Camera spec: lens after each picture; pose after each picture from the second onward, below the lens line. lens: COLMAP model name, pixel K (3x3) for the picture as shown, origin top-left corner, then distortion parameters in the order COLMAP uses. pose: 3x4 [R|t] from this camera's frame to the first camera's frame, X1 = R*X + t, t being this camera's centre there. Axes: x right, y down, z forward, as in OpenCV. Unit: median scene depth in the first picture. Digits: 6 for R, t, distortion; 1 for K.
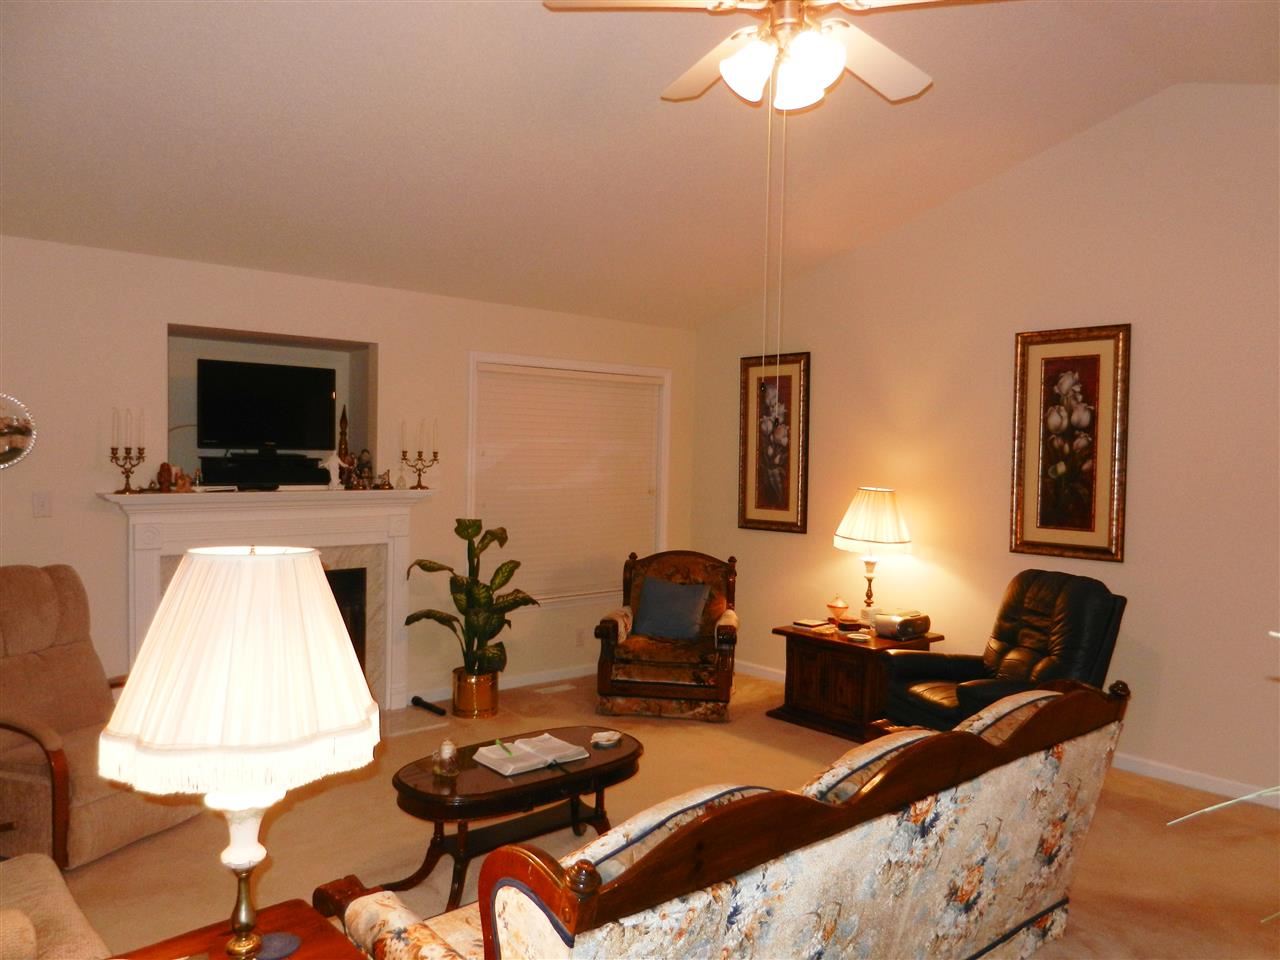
lens RADIAL K [[948.0, 0, 640.0], [0, 948.0, 480.0], [0, 0, 1]] dist [0.004404, 0.002403]
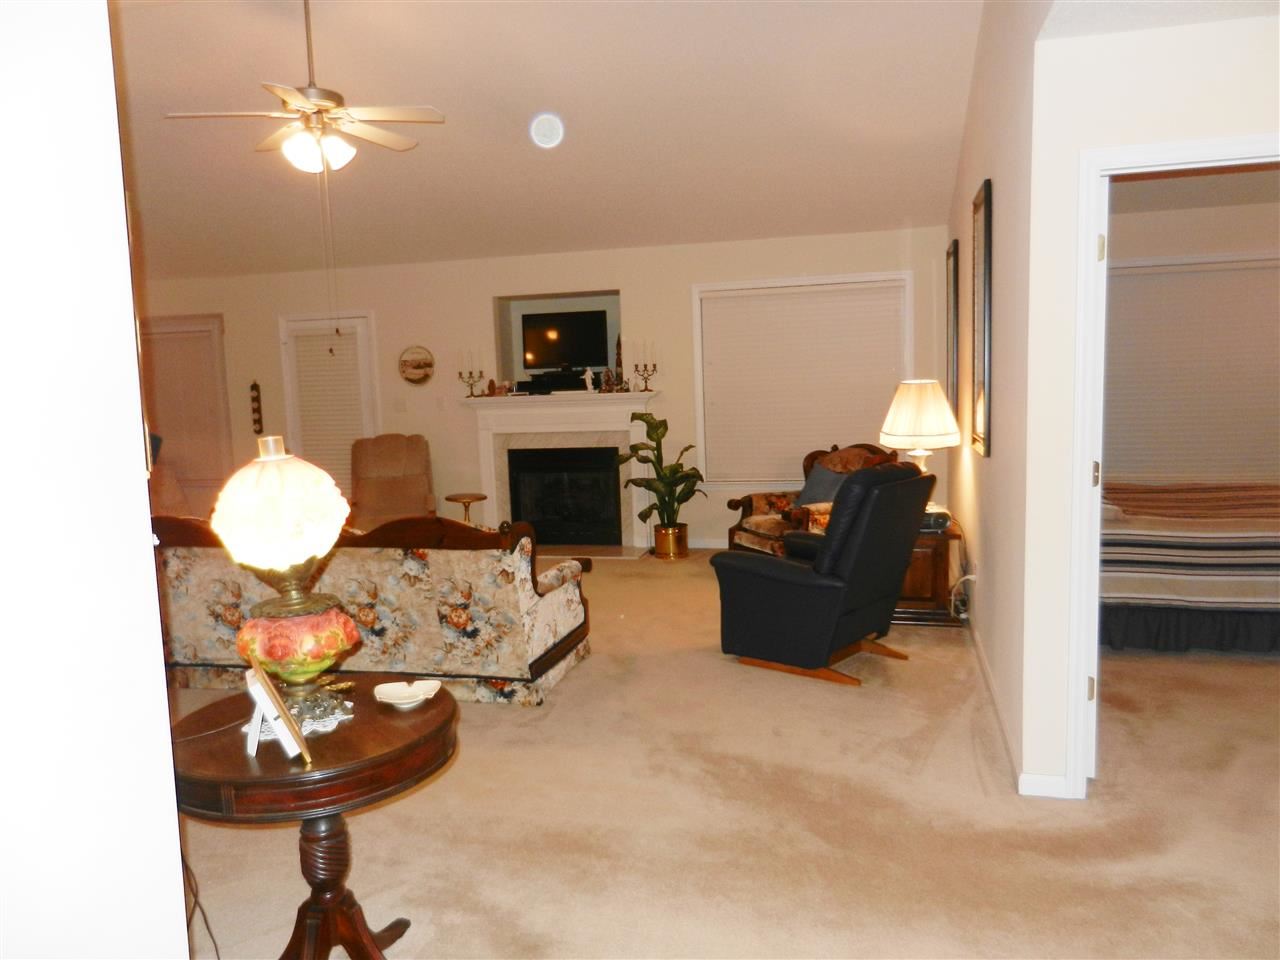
lens RADIAL K [[948.0, 0, 640.0], [0, 948.0, 480.0], [0, 0, 1]] dist [0.004404, 0.002403]
pose [[0.569136, 0.064757, -0.819690, 0.963580], [0.025886, 0.994989, 0.096579, 0.004044], [0.821836, -0.076185, 0.564607, 0.210809]]
